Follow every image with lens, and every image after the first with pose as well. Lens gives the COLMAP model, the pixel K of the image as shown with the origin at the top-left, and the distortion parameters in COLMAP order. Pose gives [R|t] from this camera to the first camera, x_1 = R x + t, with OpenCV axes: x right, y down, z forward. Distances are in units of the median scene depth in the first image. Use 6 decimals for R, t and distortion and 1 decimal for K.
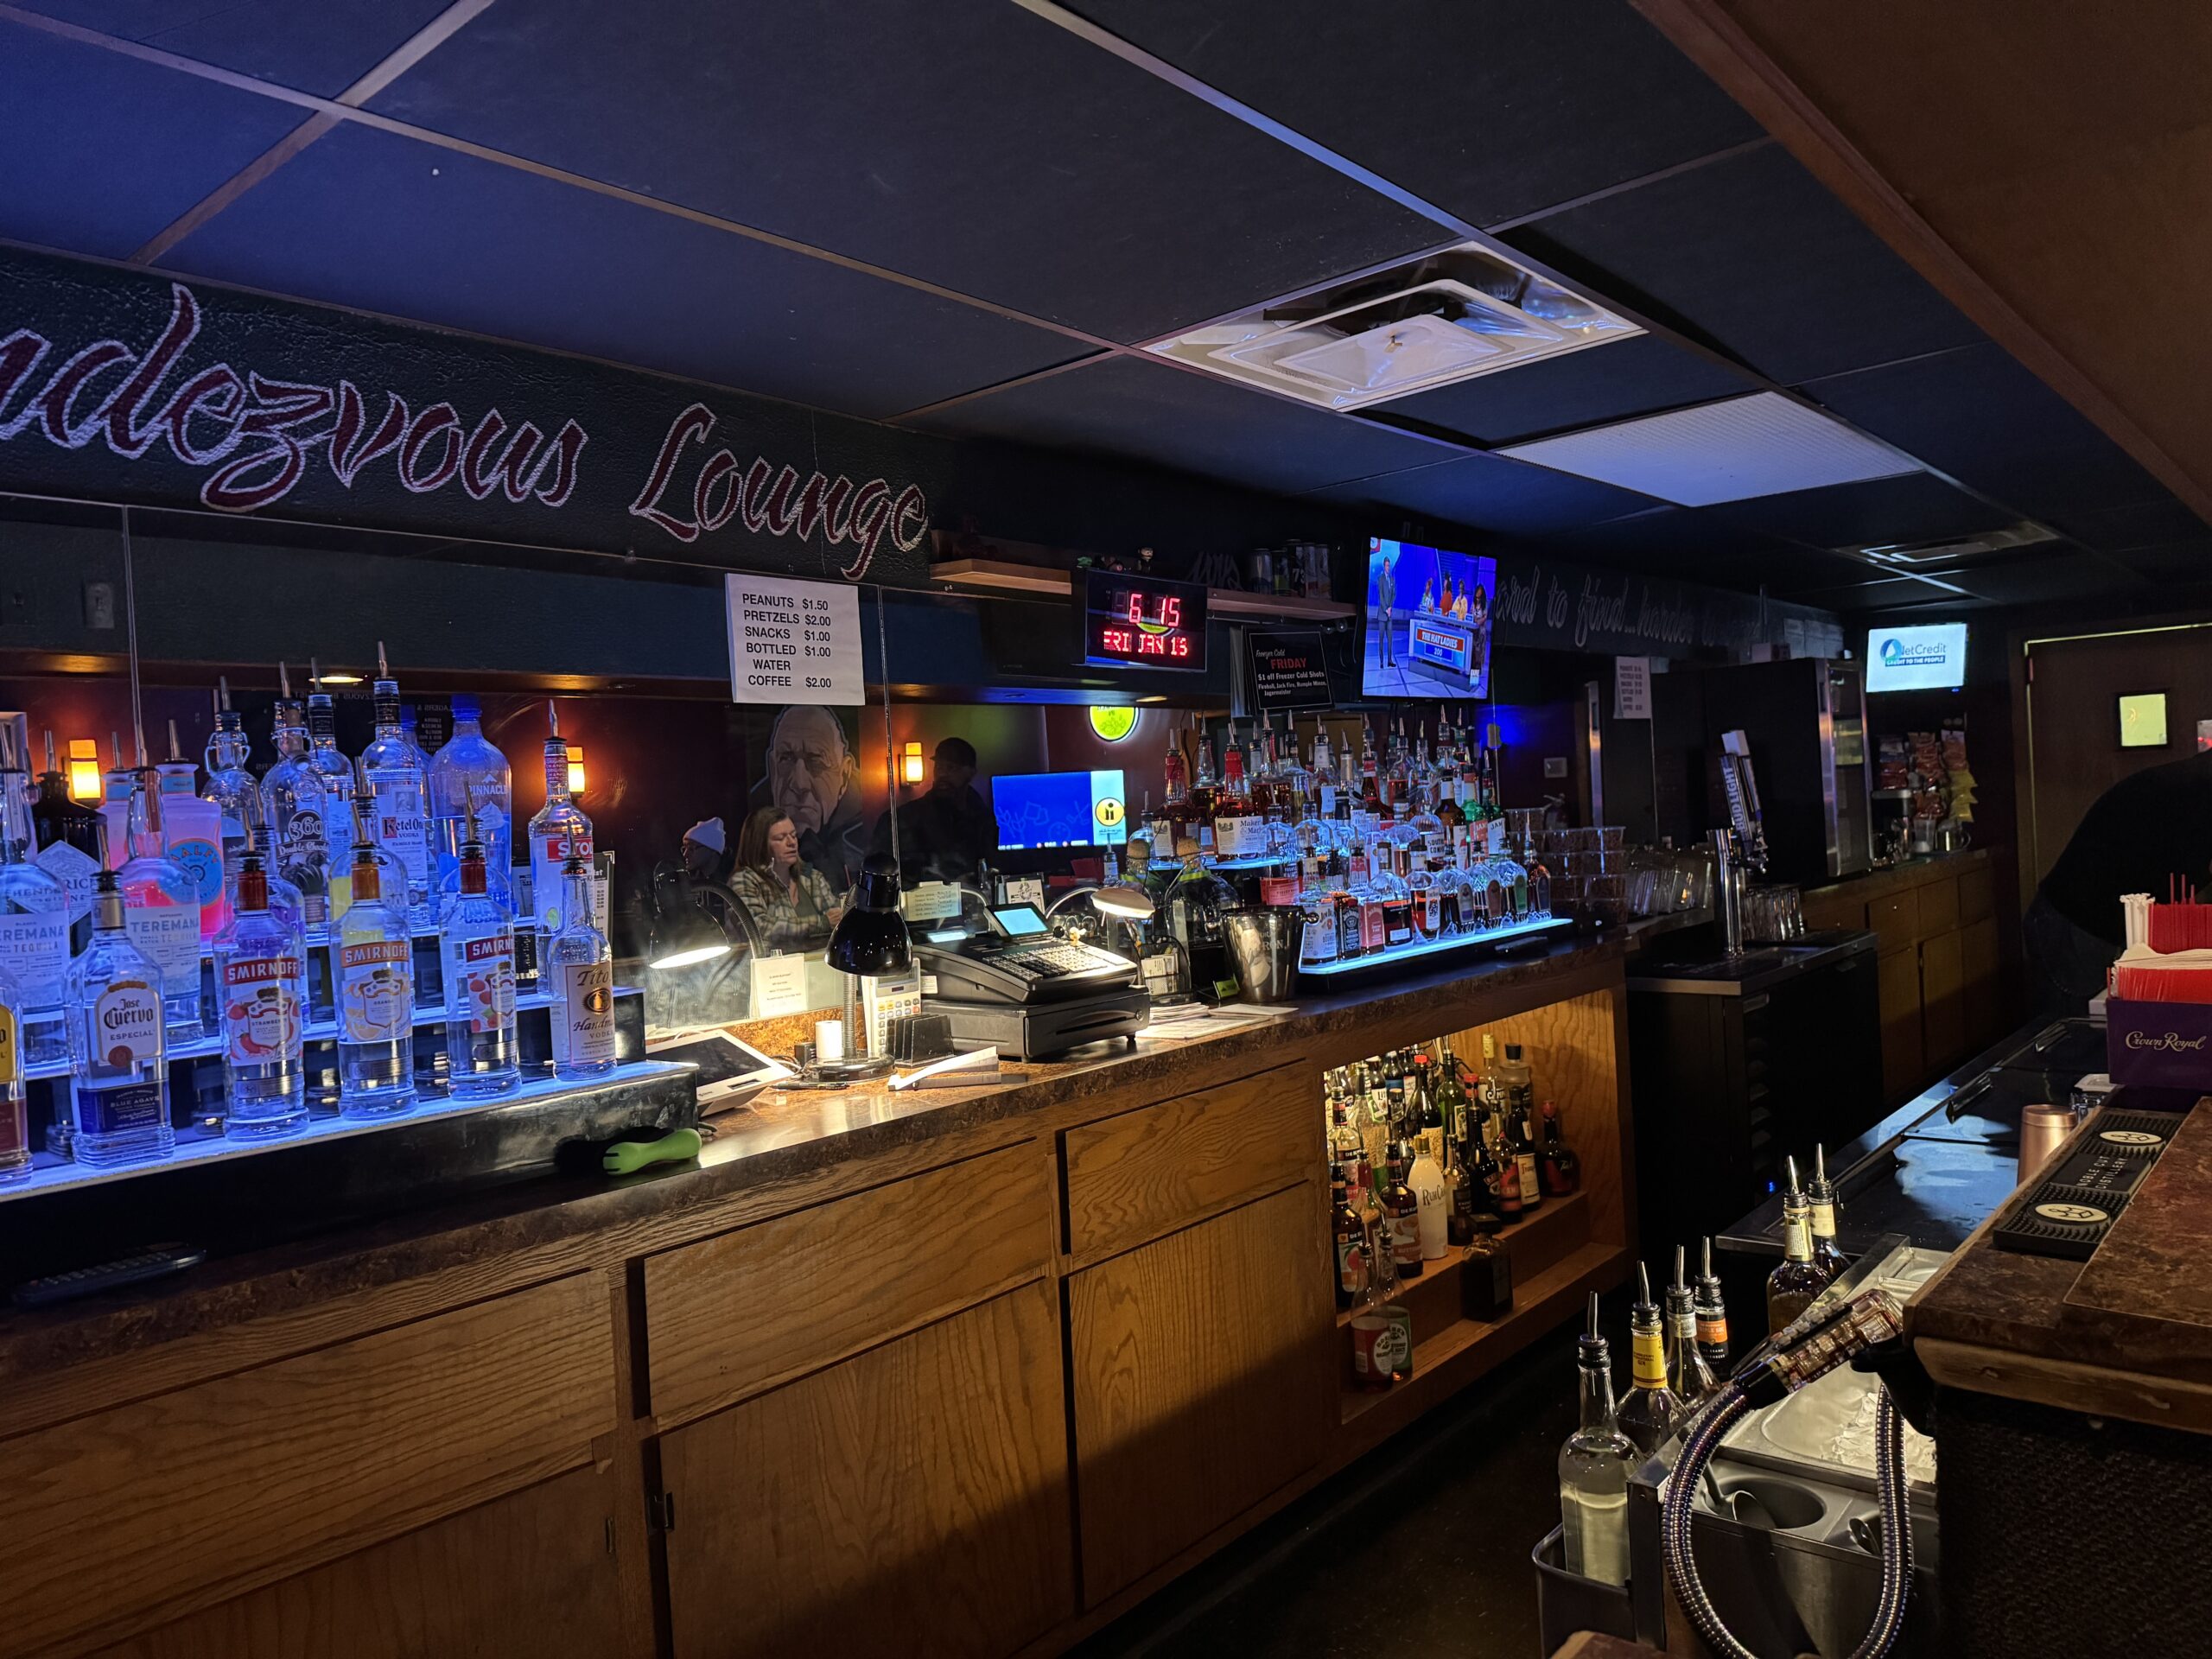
lens RADIAL K [[1543.1, 0, 1106.0], [0, 1543.1, 829.5], [0, 0, 1]] dist [0.075710, -0.109610]
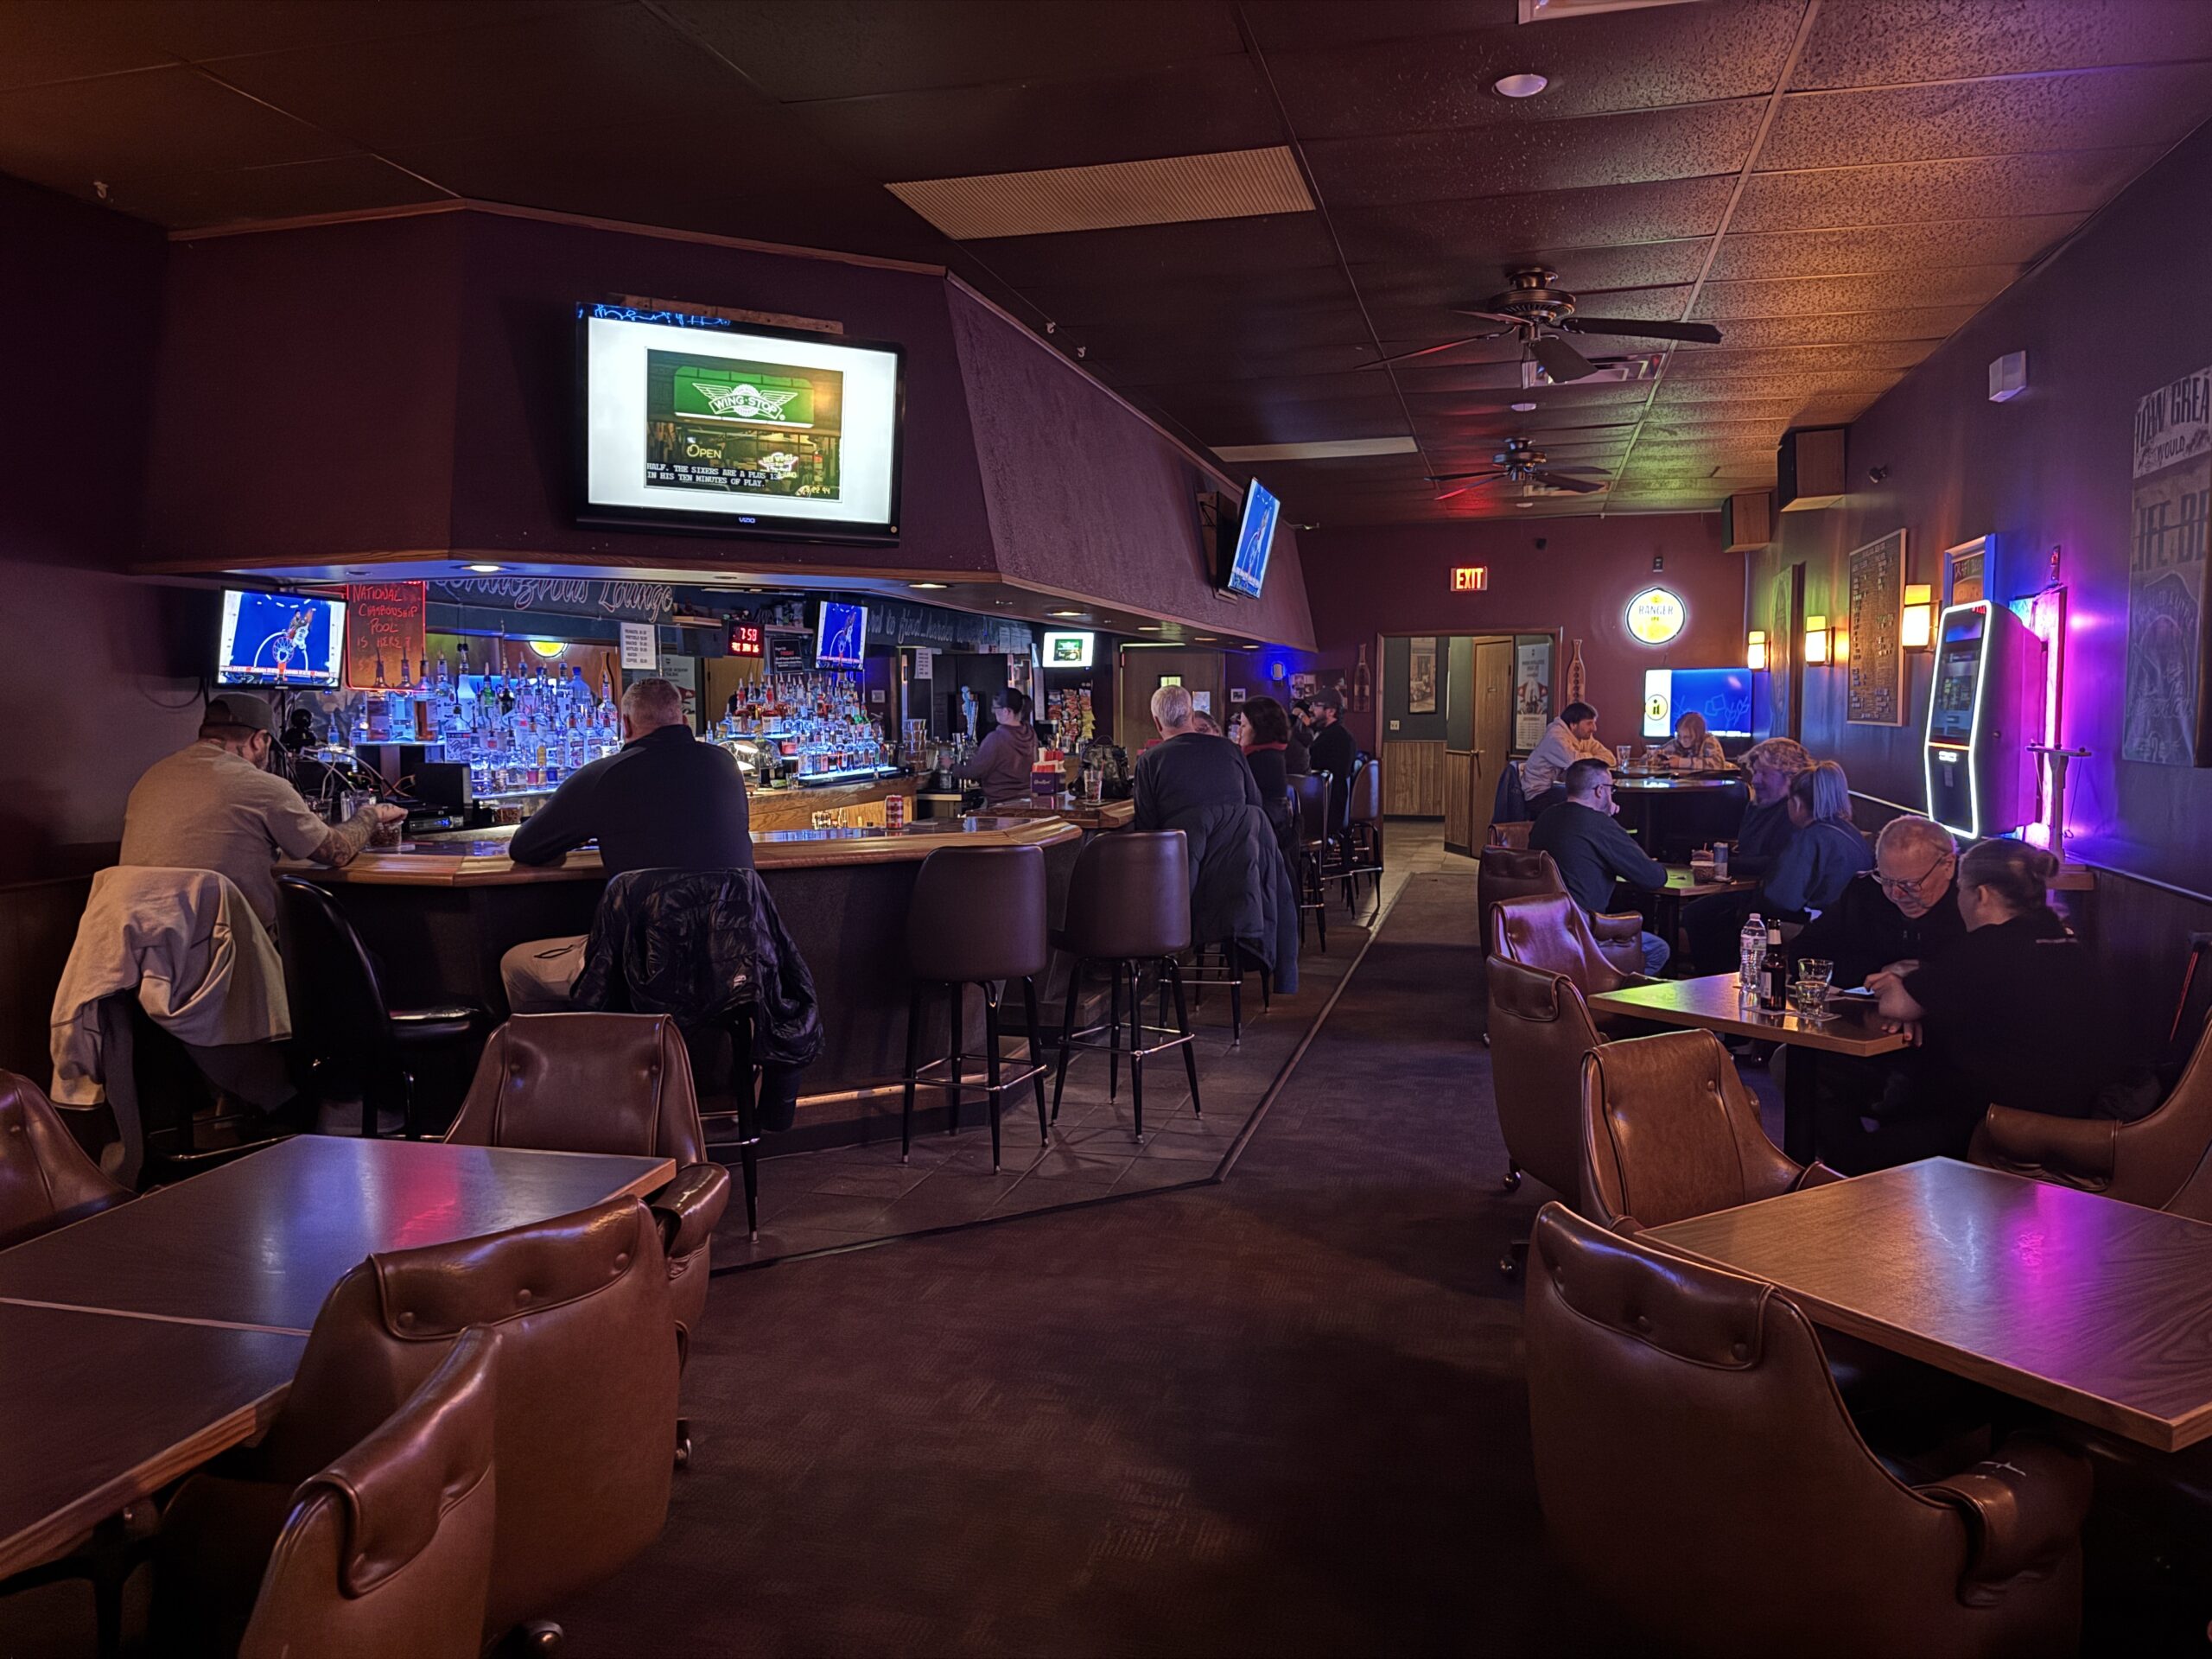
lens RADIAL K [[1543.1, 0, 1106.0], [0, 1543.1, 829.5], [0, 0, 1]] dist [0.075710, -0.109610]
pose [[0.901143, 0.003705, 0.433507, -0.452724], [-0.024504, 0.998800, 0.042401, 0.047850], [-0.432830, -0.048832, 0.900152, -1.311517]]
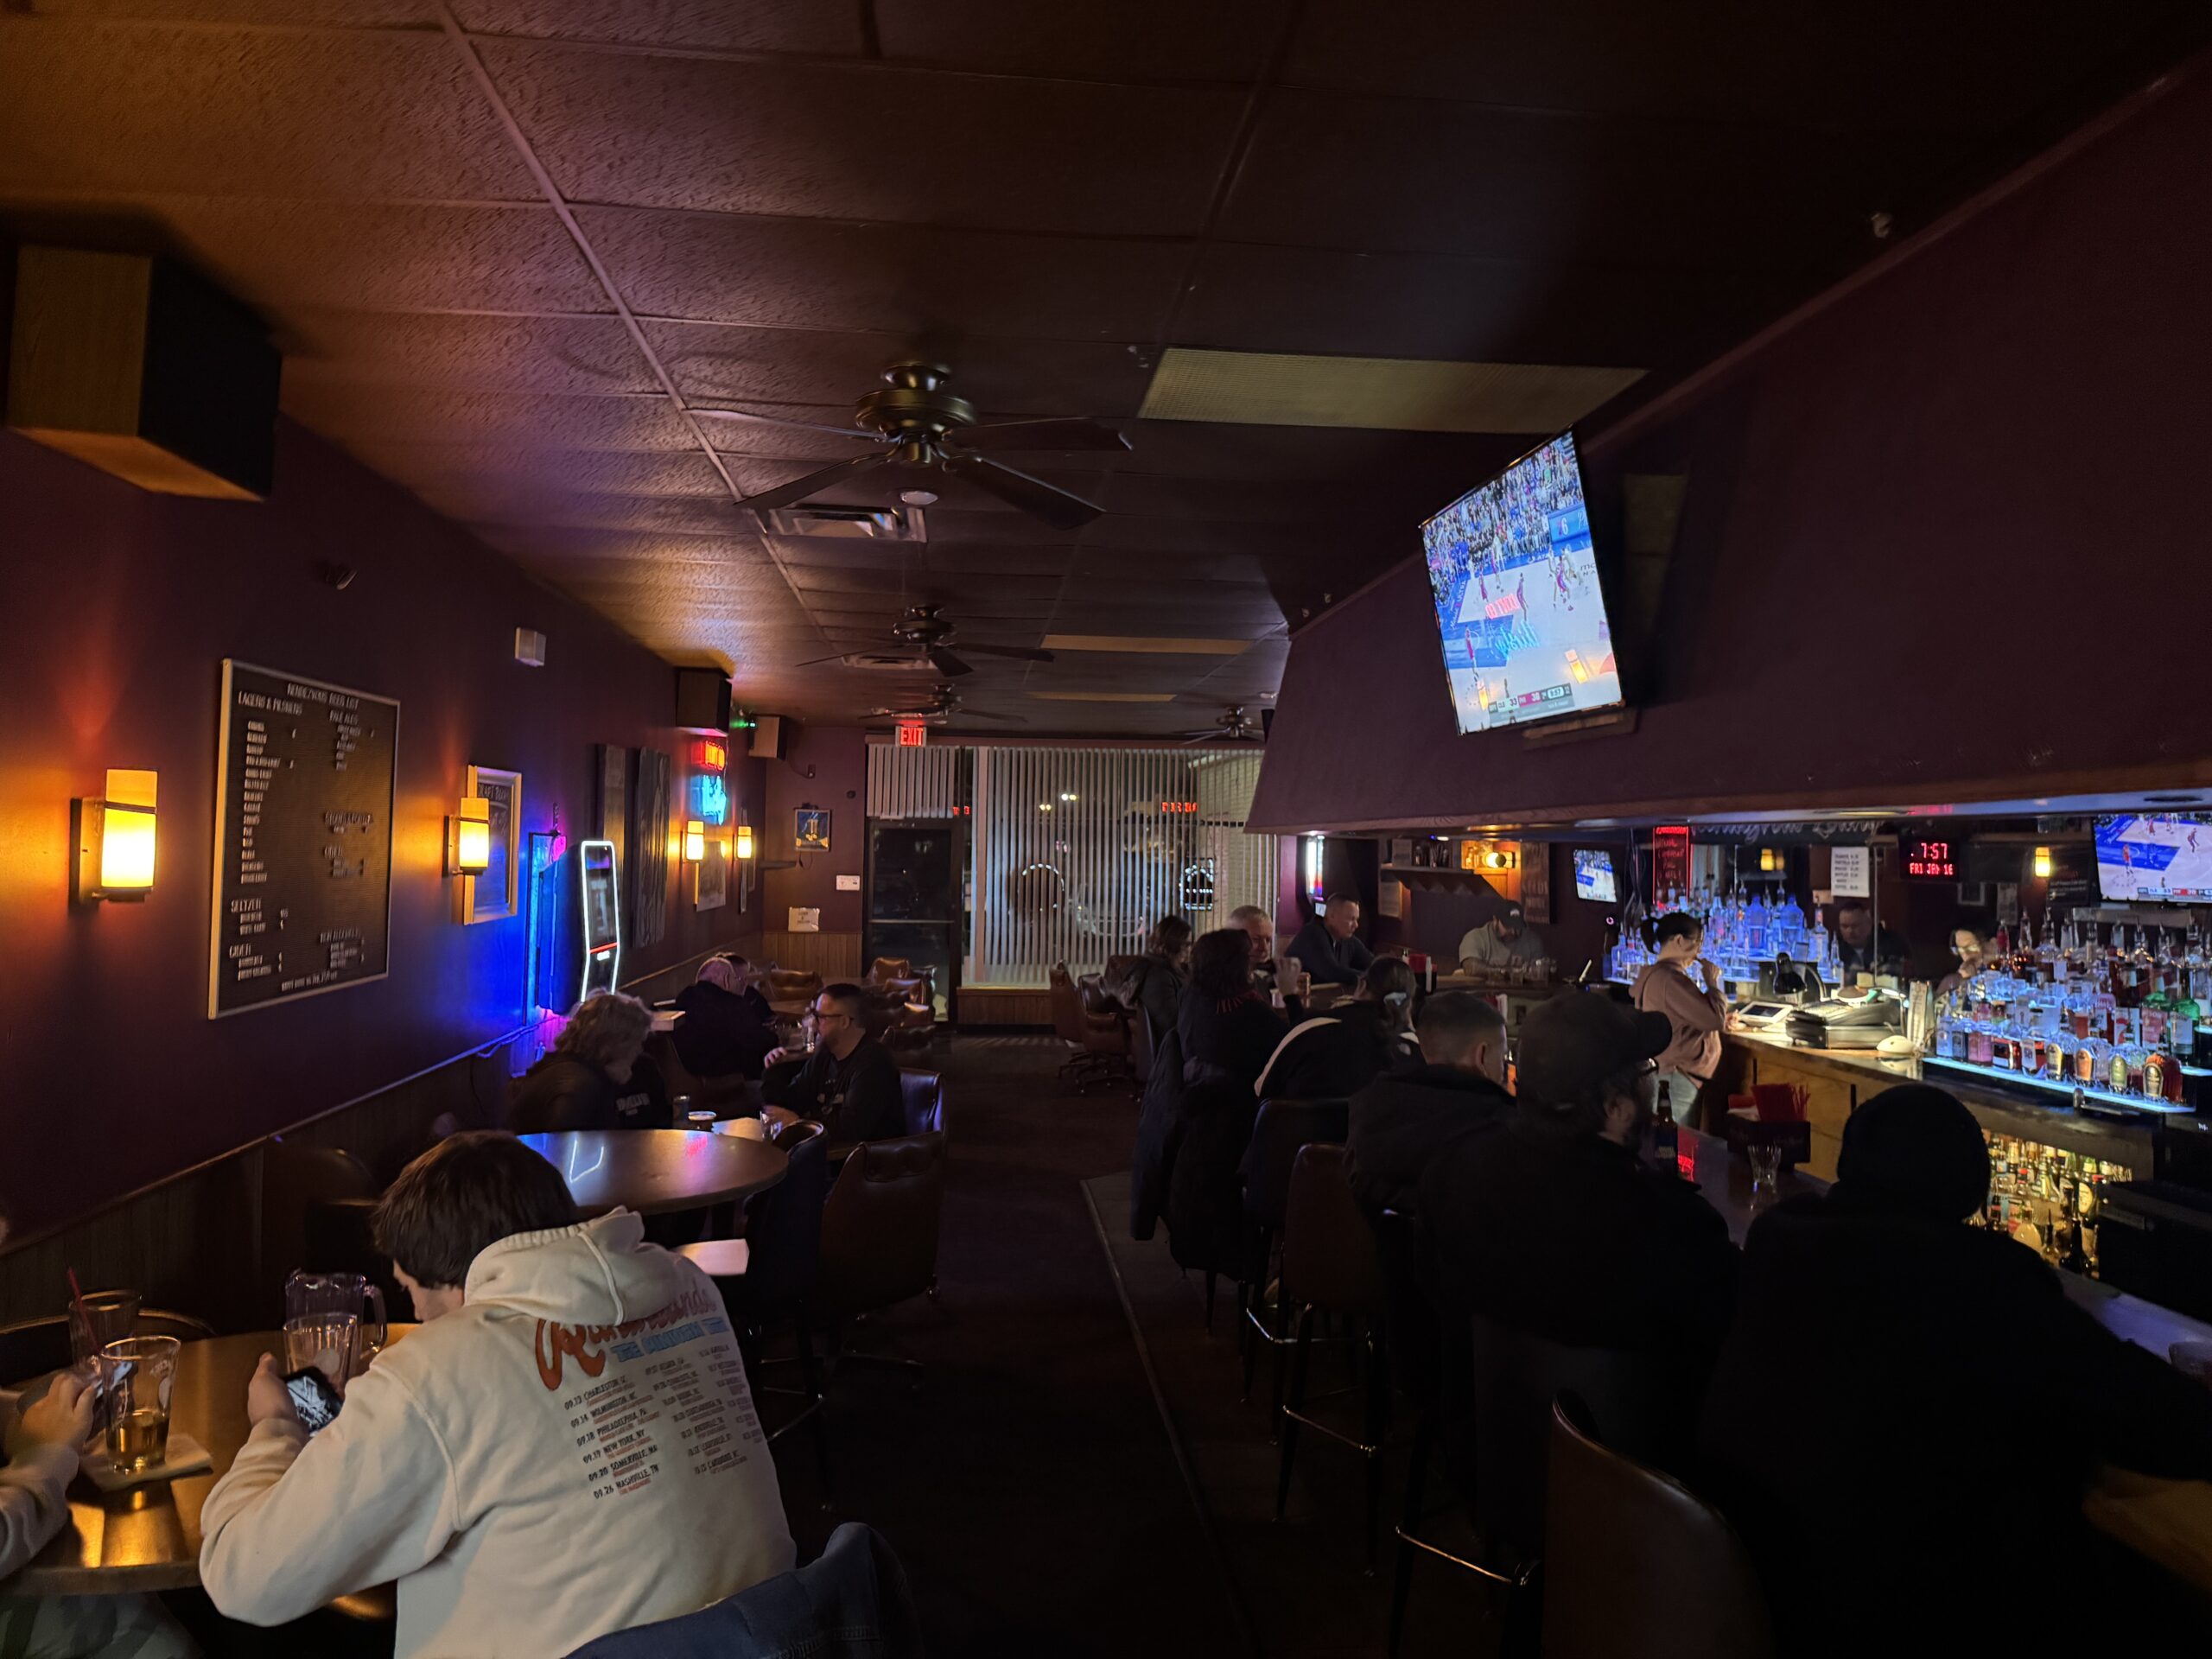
lens RADIAL K [[1536.2, 0, 1100.6], [0, 1536.2, 799.4], [0, 0, 1]] dist [0.047745, -0.064570]
pose [[-0.700807, 0.005379, -0.713331, 1.741795], [-0.004325, 0.999921, 0.011790, -0.185198], [0.713338, 0.011348, -0.700728, 1.332334]]
